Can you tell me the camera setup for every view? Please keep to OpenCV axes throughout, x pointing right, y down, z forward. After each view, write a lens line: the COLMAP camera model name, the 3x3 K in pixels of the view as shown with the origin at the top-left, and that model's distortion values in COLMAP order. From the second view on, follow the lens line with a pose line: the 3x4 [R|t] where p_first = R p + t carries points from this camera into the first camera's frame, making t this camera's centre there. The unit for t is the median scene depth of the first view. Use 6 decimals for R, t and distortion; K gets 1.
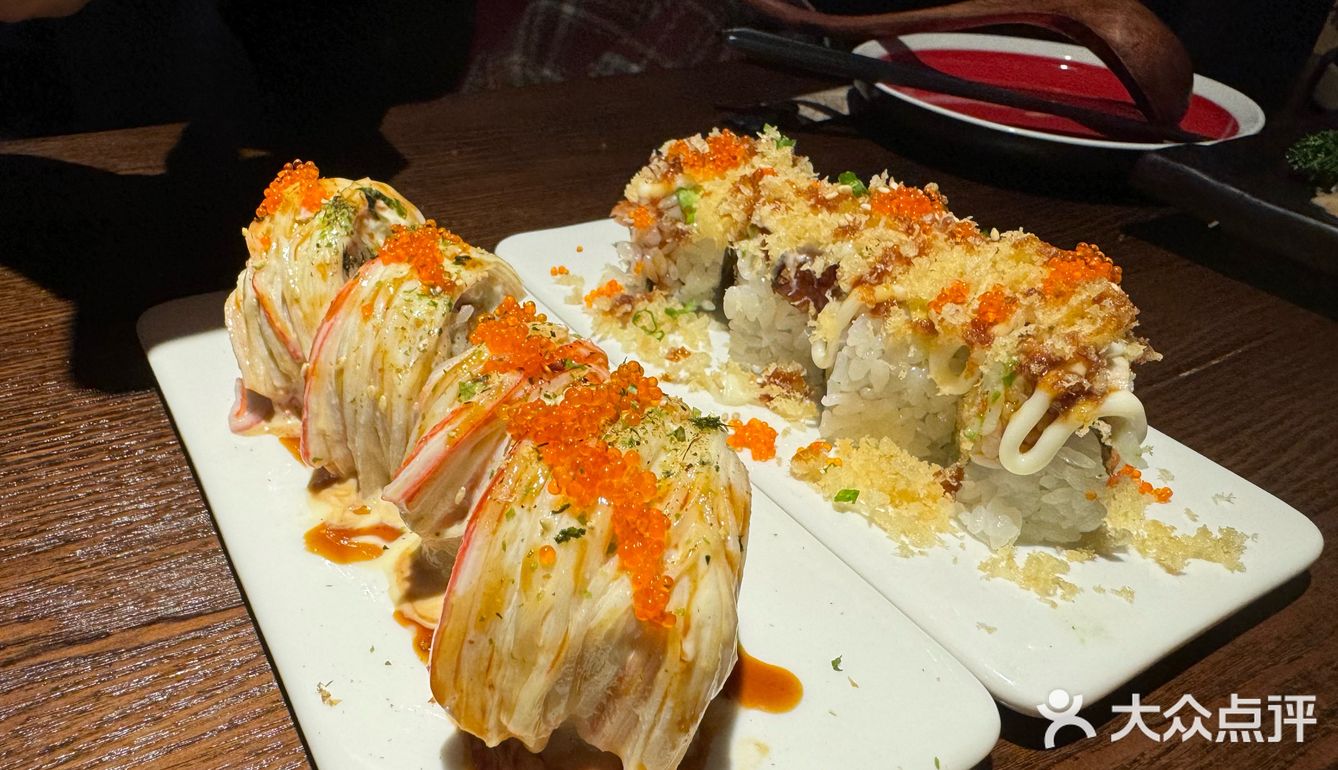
lens RADIAL K [[888.1, 0, 671.7], [0, 888.1, 387.1], [0, 0, 1]] dist [0.003204, 0.004689]
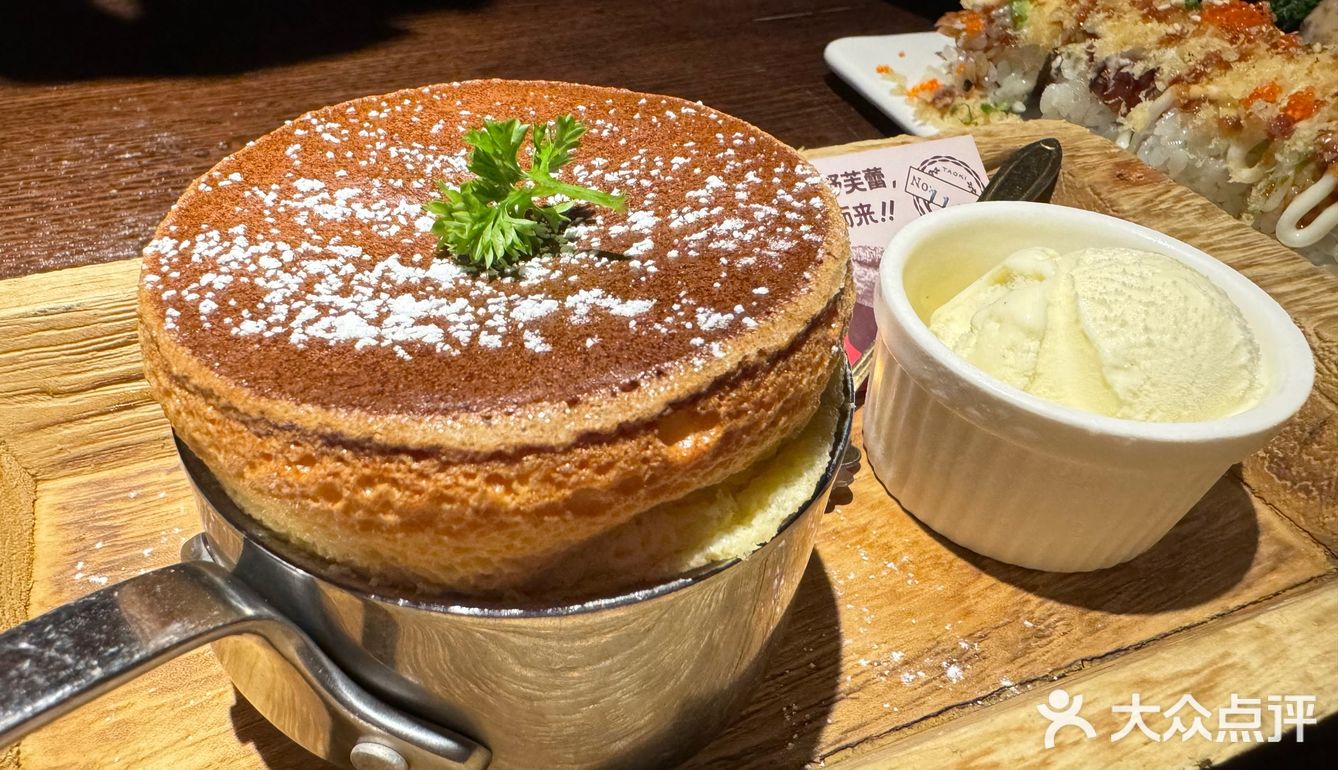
lens RADIAL K [[888.1, 0, 667.7], [0, 888.1, 385.4], [0, 0, 1]] dist [0.003204, 0.004689]
pose [[0.963539, 0.171507, -0.205372, -0.118447], [-0.139994, 0.977254, 0.159301, 0.169141], [0.228022, -0.124742, 0.965632, -0.318650]]
